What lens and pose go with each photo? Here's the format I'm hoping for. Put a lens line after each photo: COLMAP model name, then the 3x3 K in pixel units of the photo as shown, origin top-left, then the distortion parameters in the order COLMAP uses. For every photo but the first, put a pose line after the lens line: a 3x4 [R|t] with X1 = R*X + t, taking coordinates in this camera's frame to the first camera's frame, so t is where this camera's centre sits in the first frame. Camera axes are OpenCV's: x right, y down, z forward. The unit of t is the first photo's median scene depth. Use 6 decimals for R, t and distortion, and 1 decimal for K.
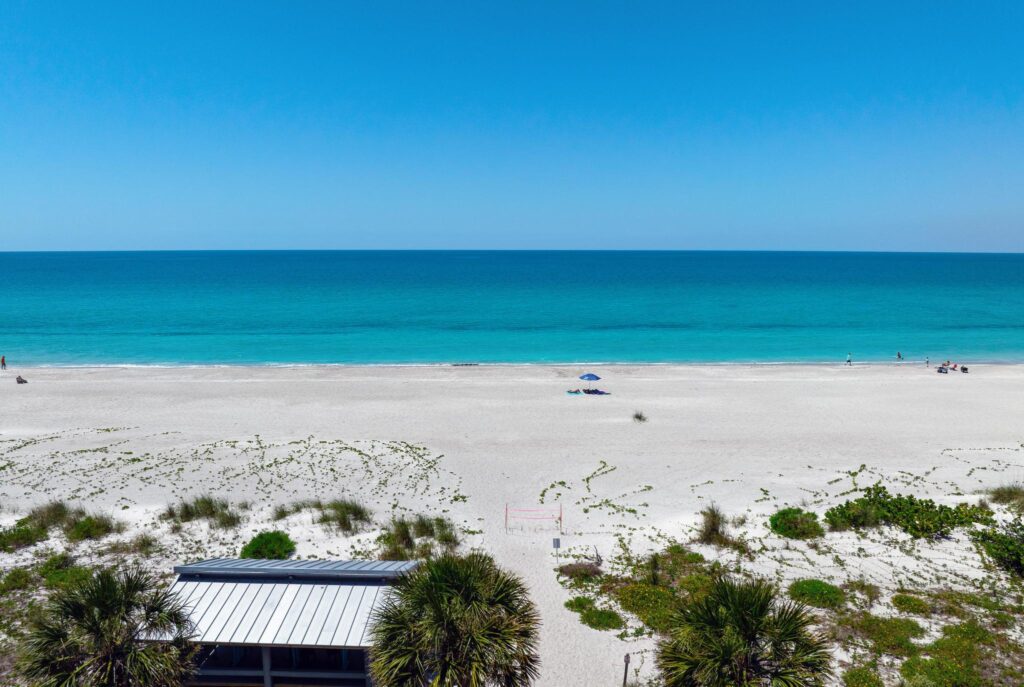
lens RADIAL K [[723.5, 0, 512.0], [0, 723.5, 343.5], [0, 0, 1]] dist [-0.021927, -0.031609]
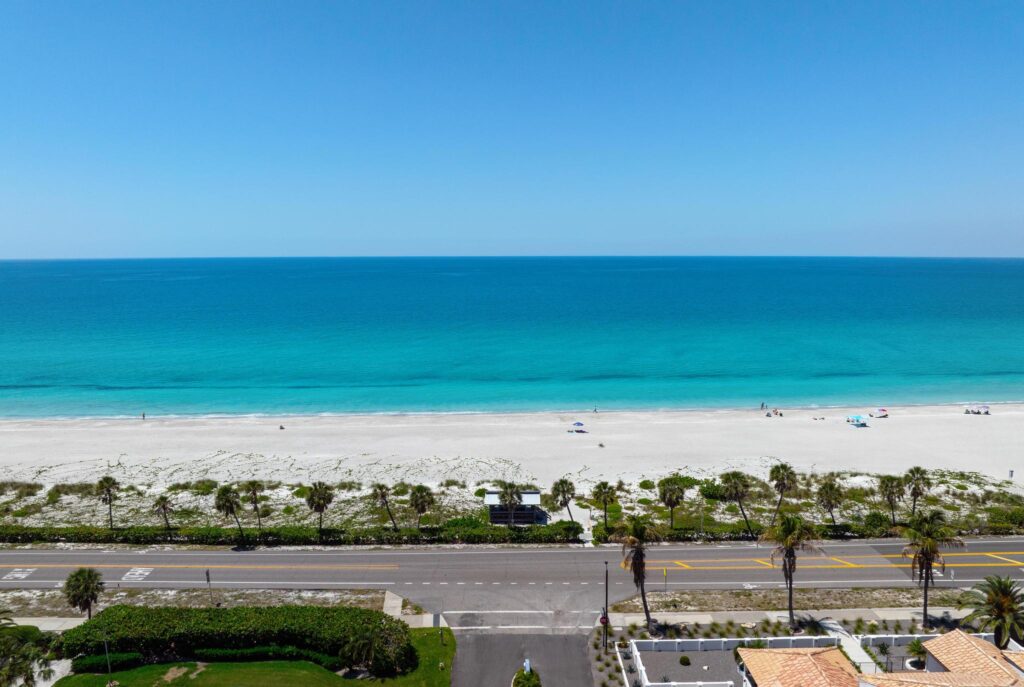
lens RADIAL K [[721.7, 0, 512.0], [0, 721.7, 343.5], [0, 0, 1]] dist [-0.033221, -0.003505]
pose [[0.999690, -0.005823, 0.024218, -0.136064], [0.006076, 0.999928, -0.010392, -0.173203], [-0.024156, 0.010536, 0.999653, -1.100117]]
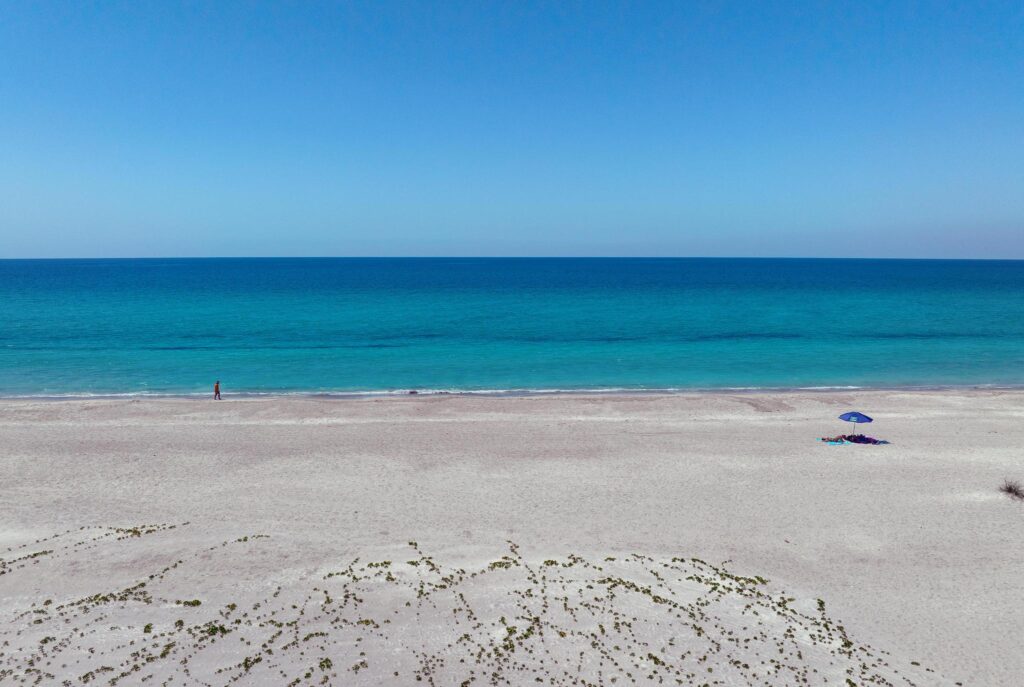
lens RADIAL K [[721.7, 0, 512.0], [0, 721.7, 343.5], [0, 0, 1]] dist [-0.033221, -0.003505]
pose [[0.999680, -0.003430, 0.025079, -0.246578], [0.003688, 0.999940, -0.010283, -0.017720], [-0.025042, 0.010372, 0.999633, 0.375249]]
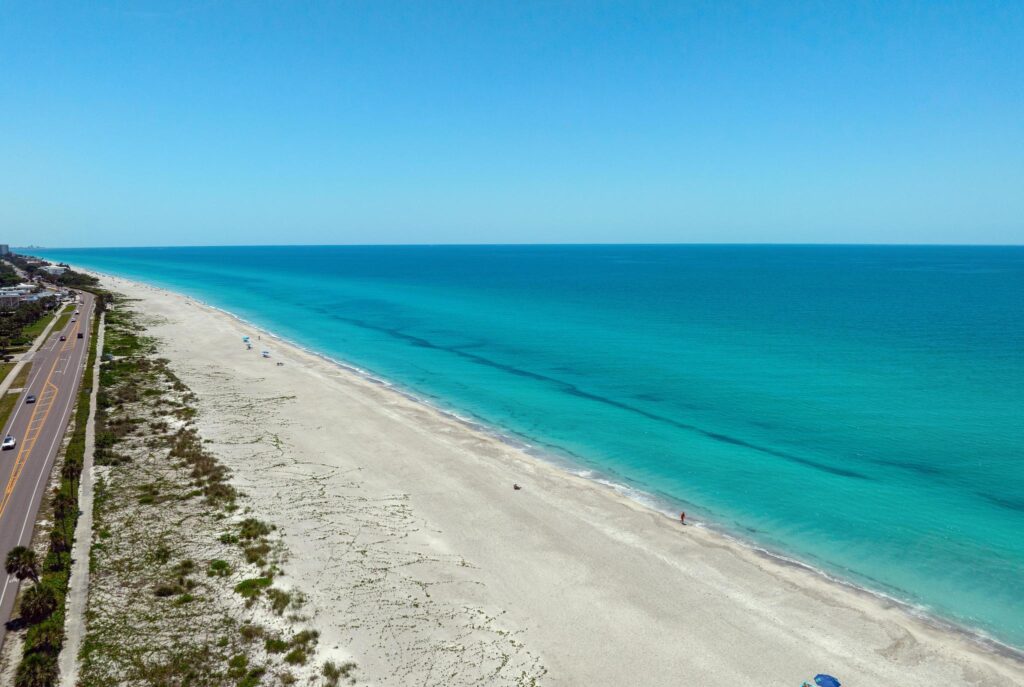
lens RADIAL K [[721.7, 0, 512.0], [0, 721.7, 343.5], [0, 0, 1]] dist [-0.033221, -0.003505]
pose [[0.496425, 0.108767, -0.861239, 0.661396], [-0.103868, 0.992434, 0.065465, -0.400236], [0.861843, 0.056957, 0.503966, 0.247936]]
